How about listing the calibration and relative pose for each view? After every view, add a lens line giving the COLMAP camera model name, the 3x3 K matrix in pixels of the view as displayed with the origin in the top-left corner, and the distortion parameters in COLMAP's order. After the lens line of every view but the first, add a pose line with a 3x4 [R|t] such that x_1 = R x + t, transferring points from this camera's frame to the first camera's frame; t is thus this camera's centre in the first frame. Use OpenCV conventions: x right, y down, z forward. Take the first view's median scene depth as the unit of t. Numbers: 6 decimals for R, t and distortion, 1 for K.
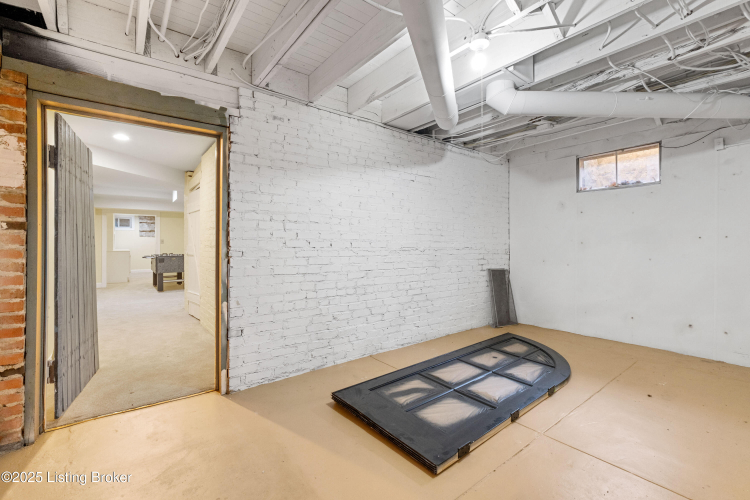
lens RADIAL K [[324.3, 0, 373.8], [0, 324.3, 248.5], [0, 0, 1]] dist [-0.002317, -0.001030]
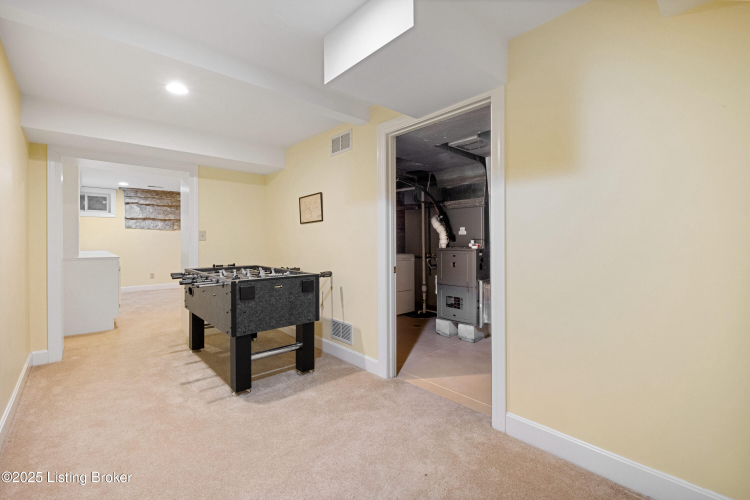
lens RADIAL K [[324.3, 0, 376.1], [0, 324.3, 246.6], [0, 0, 1]] dist [-0.002317, -0.001030]
pose [[0.997250, -0.004887, 0.073948, -0.457513], [0.004392, 0.999967, 0.006864, -0.007897], [-0.073979, -0.006520, 0.997239, 0.558038]]
